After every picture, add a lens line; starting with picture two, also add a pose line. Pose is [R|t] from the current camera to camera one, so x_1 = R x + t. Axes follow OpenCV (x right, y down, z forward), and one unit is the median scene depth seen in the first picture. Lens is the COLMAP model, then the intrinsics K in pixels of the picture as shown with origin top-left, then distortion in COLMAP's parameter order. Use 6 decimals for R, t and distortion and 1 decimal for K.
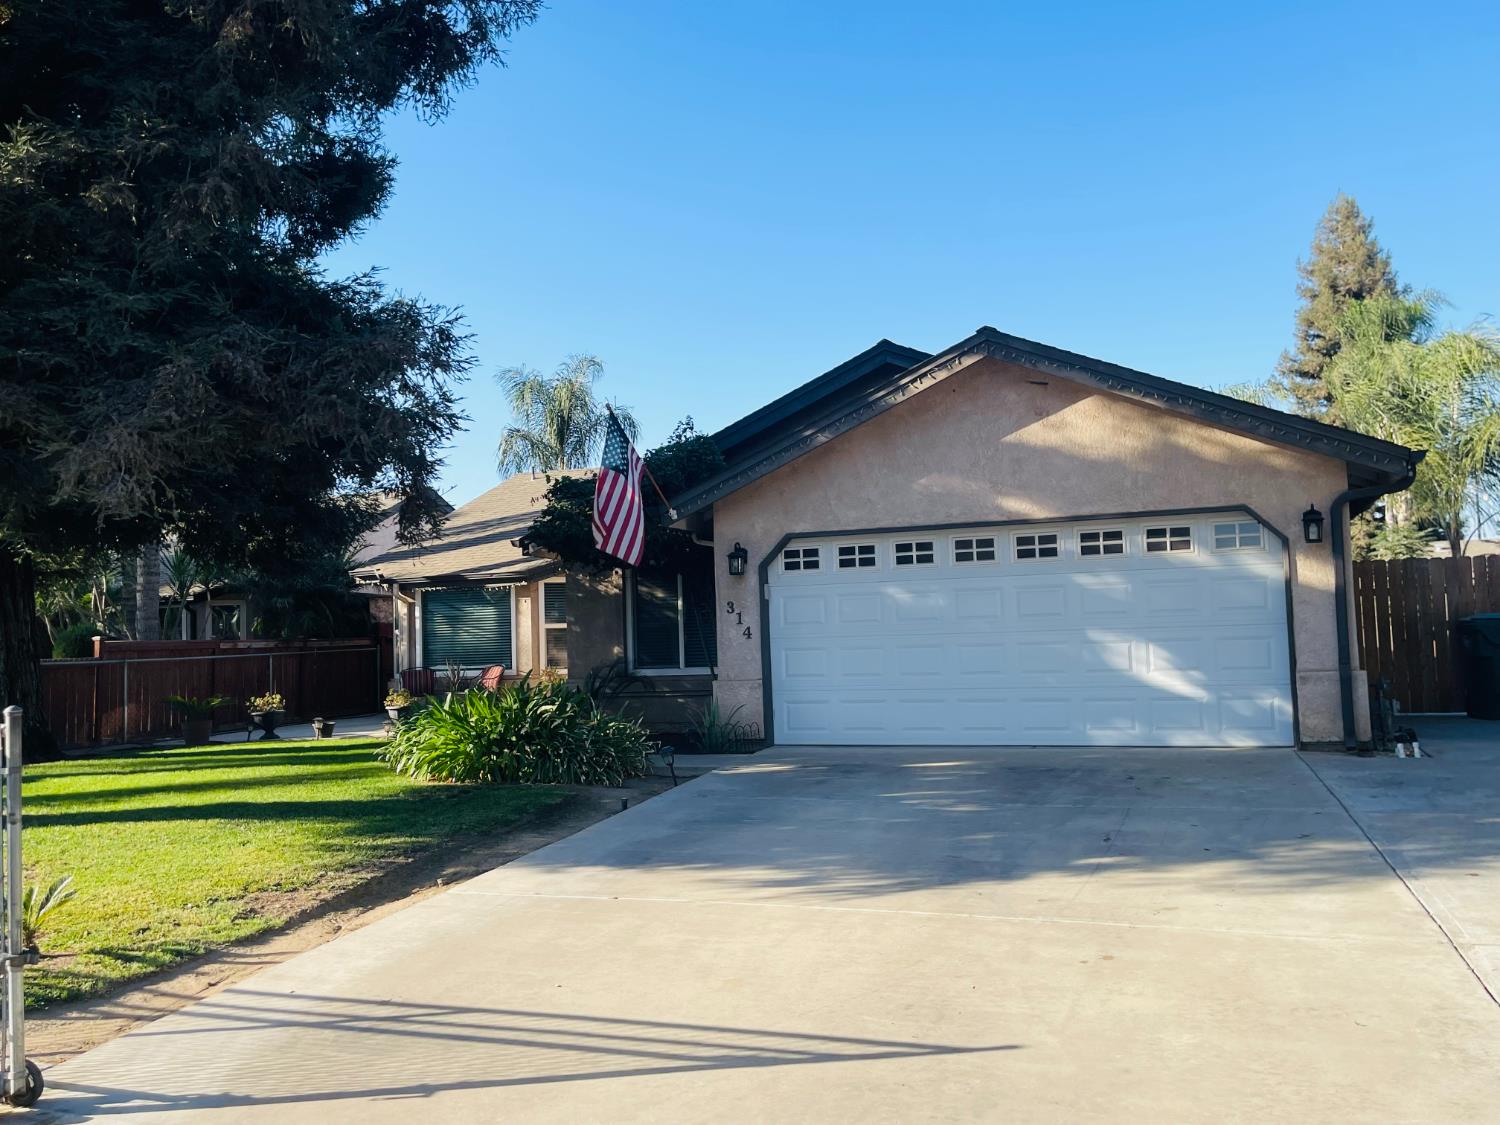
lens RADIAL K [[1250.9, 0, 750.0], [0, 1250.9, 562.5], [0, 0, 1]] dist [-0.002206, -0.000958]
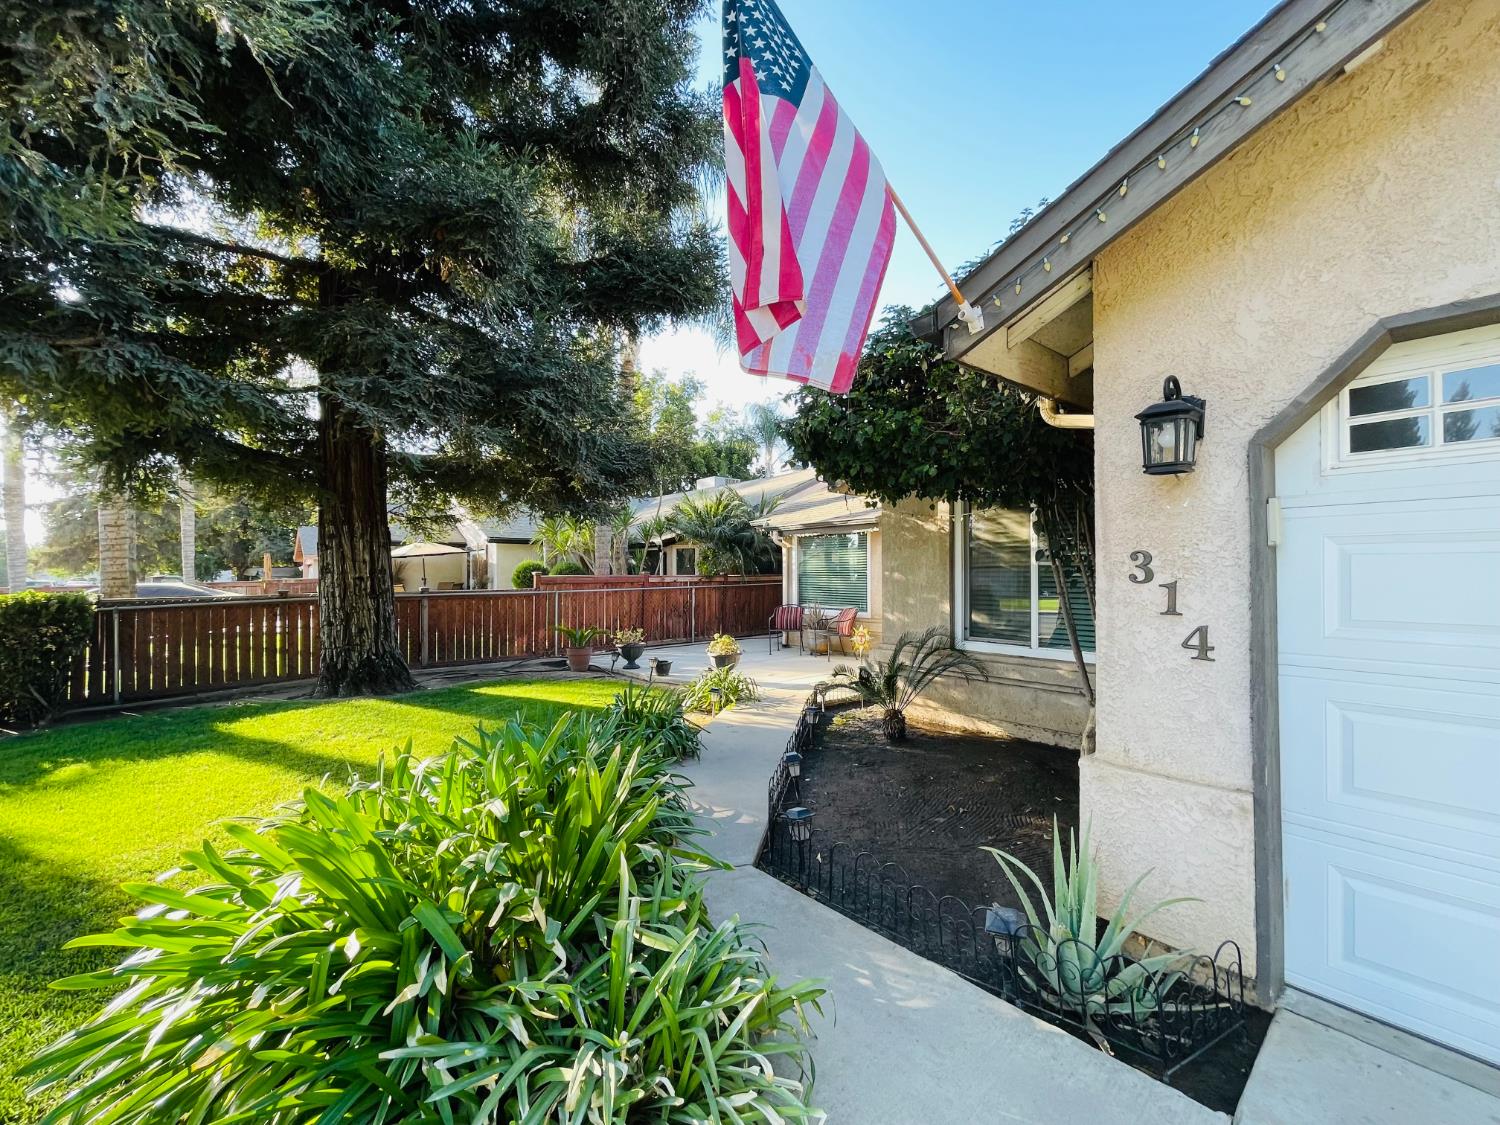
lens RADIAL K [[600.6, 0, 753.5], [0, 600.6, 566.3], [0, 0, 1]] dist [0.000769, -0.000191]
pose [[0.855076, 0.025161, -0.517892, -0.021250], [0.007552, 0.998112, 0.060959, 0.024292], [0.518447, -0.056036, 0.853271, 0.790340]]
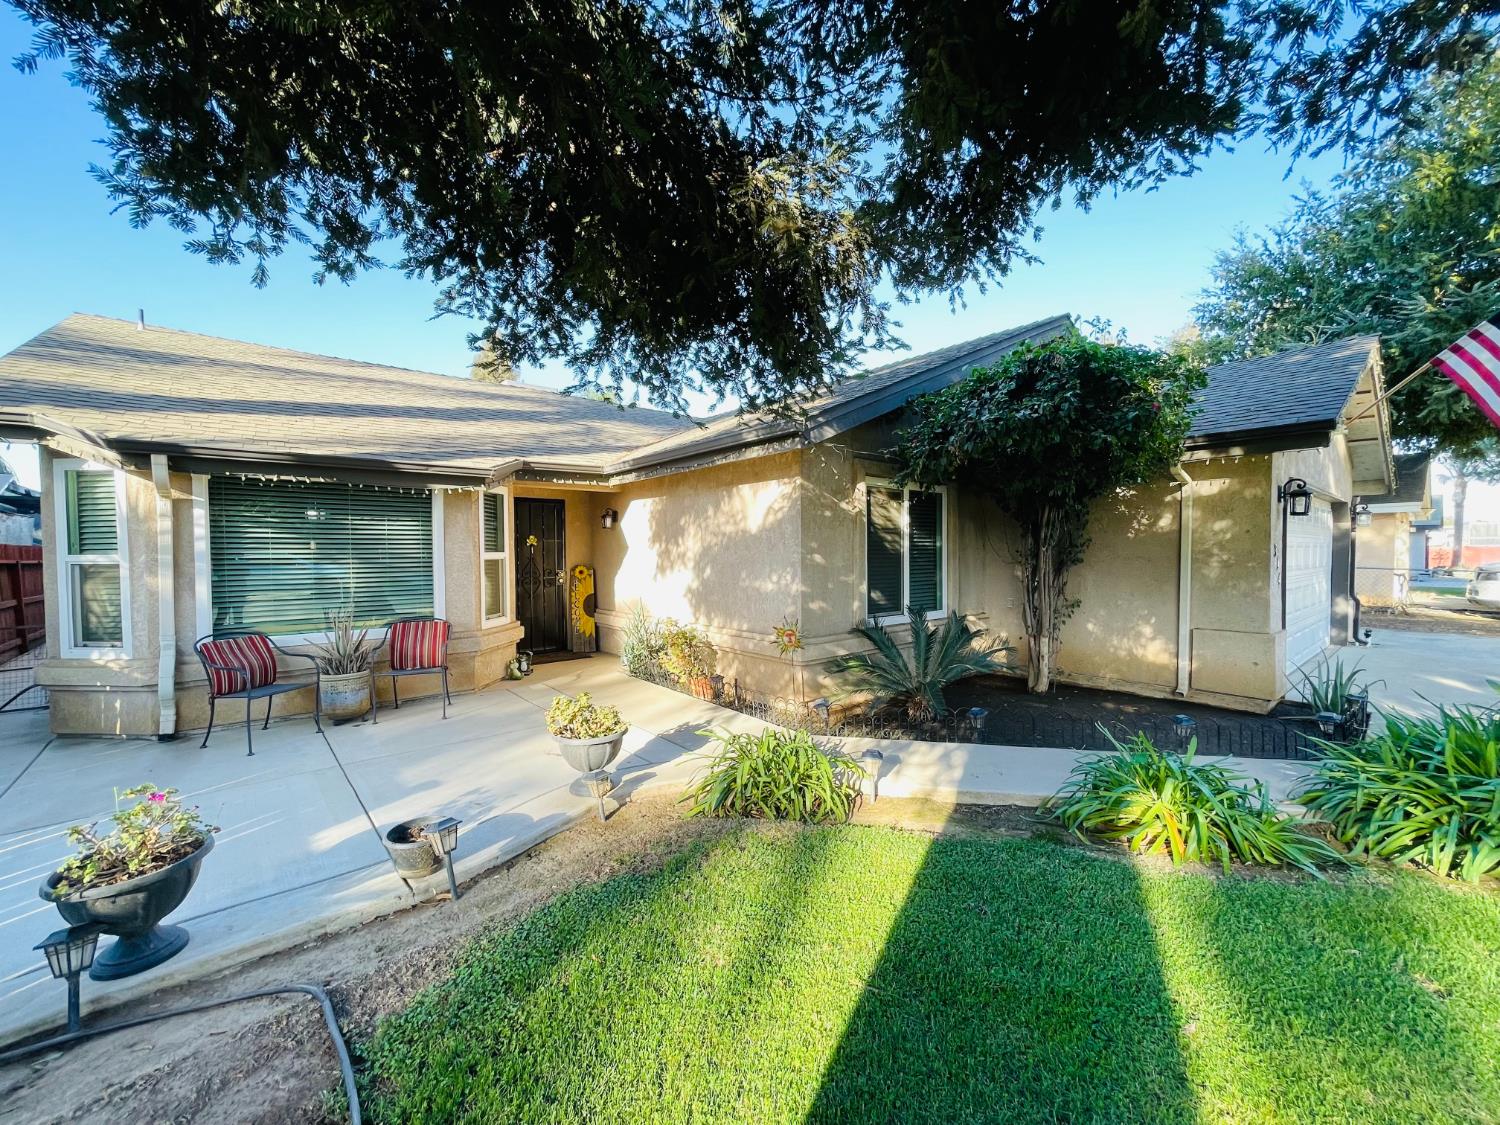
lens RADIAL K [[600.6, 0, 753.5], [0, 600.6, 566.3], [0, 0, 1]] dist [0.000769, -0.000191]
pose [[0.528264, 0.000812, 0.849080, -0.575866], [-0.072015, 0.996439, 0.043851, 0.054233], [-0.846021, -0.084311, 0.526442, 1.086206]]
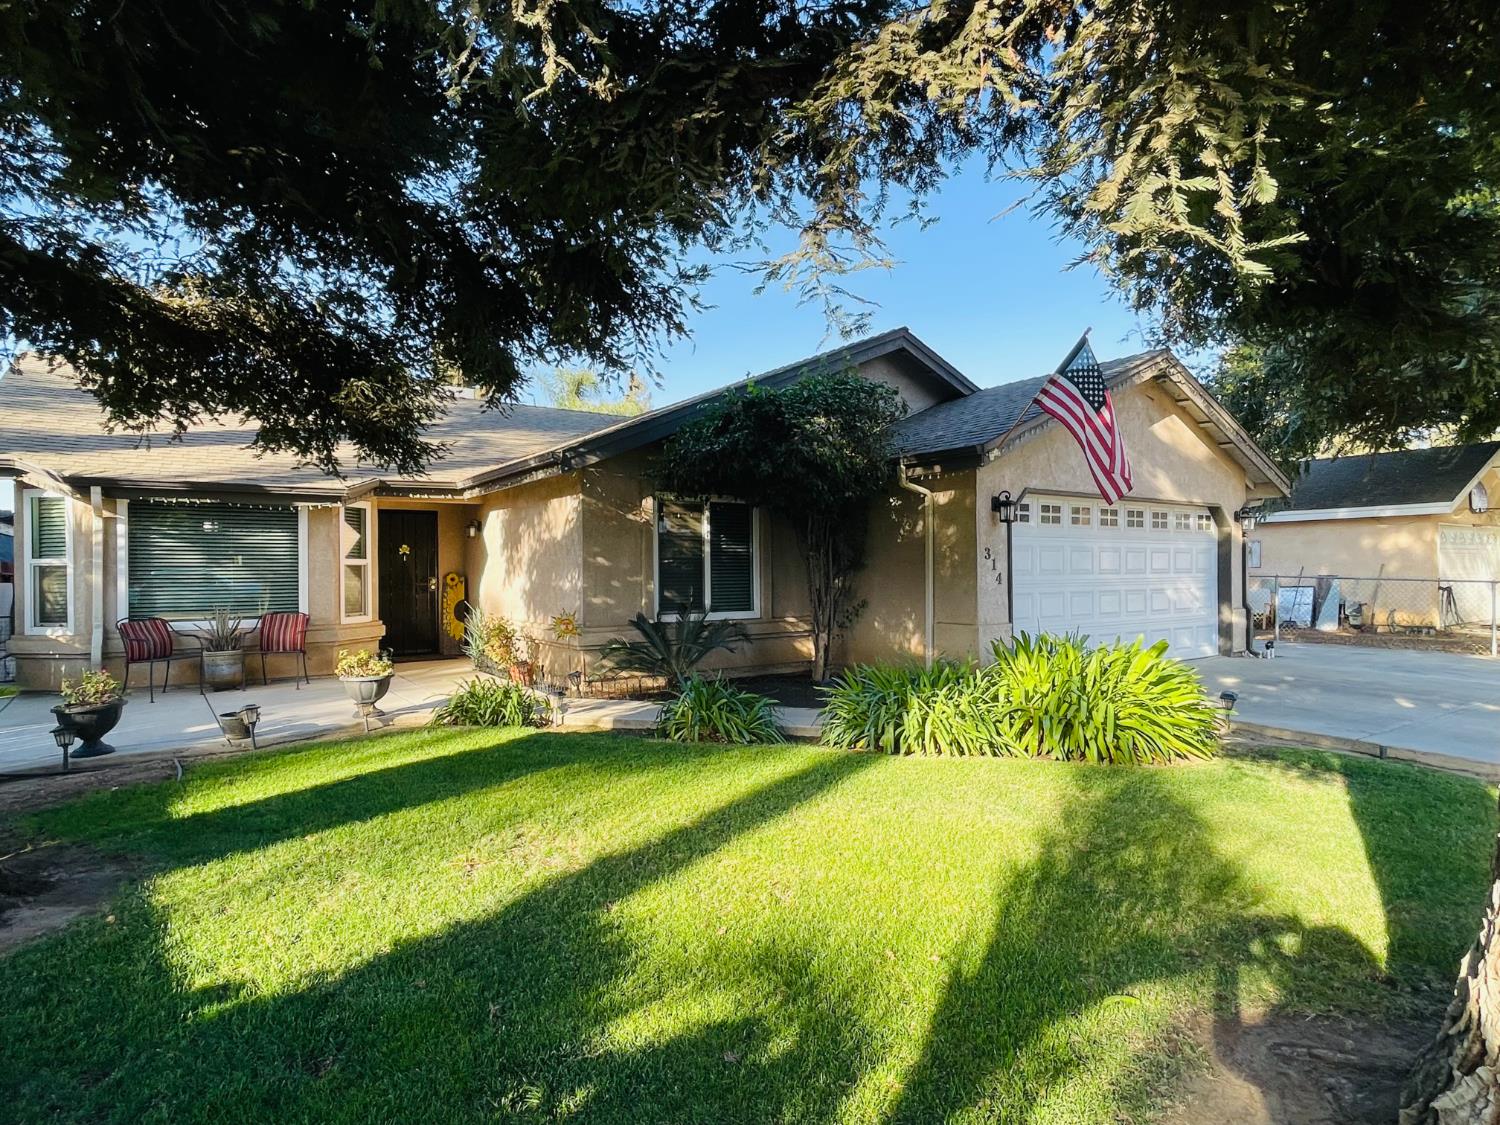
lens RADIAL K [[826.0, 0, 750.0], [0, 826.0, 562.5], [0, 0, 1]] dist [-0.005500, -0.000221]
pose [[0.599955, 0.027054, 0.799576, -0.675675], [-0.066962, 0.997619, 0.016490, 0.044975], [-0.797227, -0.063435, 0.600338, 0.741063]]
